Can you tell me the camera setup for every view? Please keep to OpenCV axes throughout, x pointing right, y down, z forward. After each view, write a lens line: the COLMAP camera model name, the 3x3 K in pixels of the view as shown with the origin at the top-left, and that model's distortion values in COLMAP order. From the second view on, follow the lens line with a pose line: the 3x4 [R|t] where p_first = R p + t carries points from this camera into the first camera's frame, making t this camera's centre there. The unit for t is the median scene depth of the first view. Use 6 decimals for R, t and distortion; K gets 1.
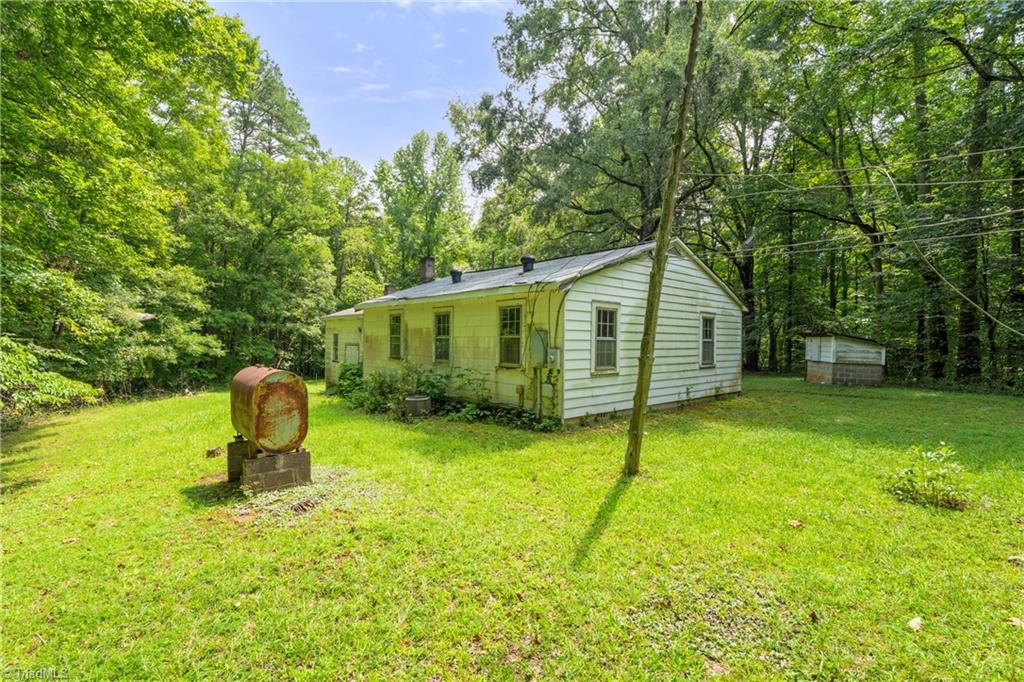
lens RADIAL K [[461.1, 0, 511.8], [0, 461.1, 339.8], [0, 0, 1]] dist [0.001476, 0.000034]
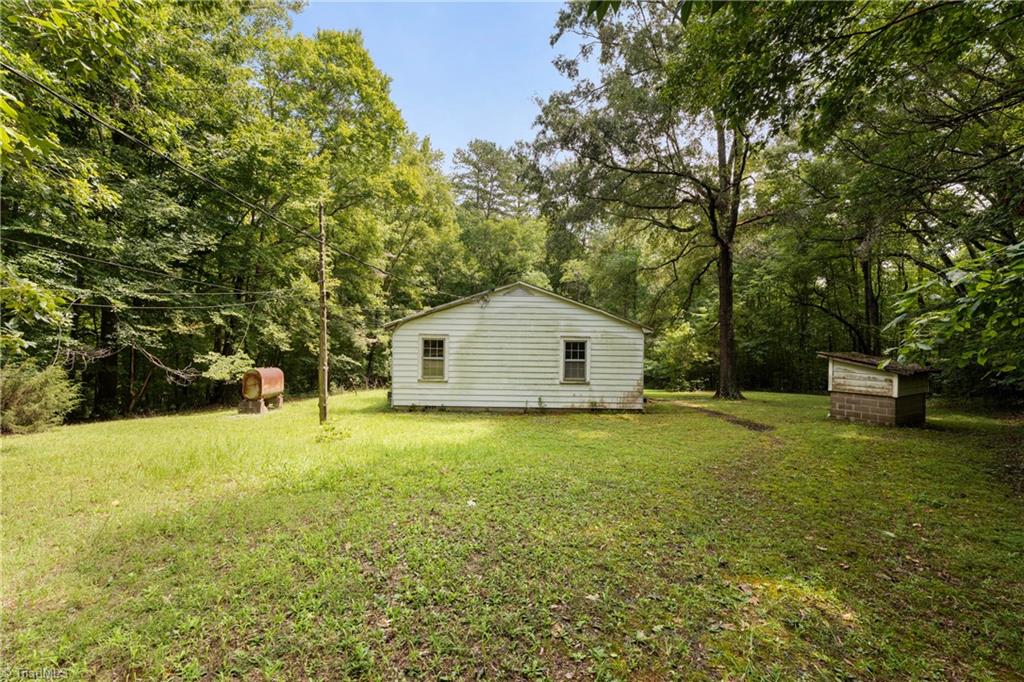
lens RADIAL K [[461.1, 0, 510.9], [0, 461.1, 344.6], [0, 0, 1]] dist [0.001476, 0.000034]
pose [[0.738620, -0.002345, -0.674118, 1.117292], [-0.006724, 0.999919, -0.010846, -0.025823], [0.674088, 0.012544, 0.738544, 0.021177]]
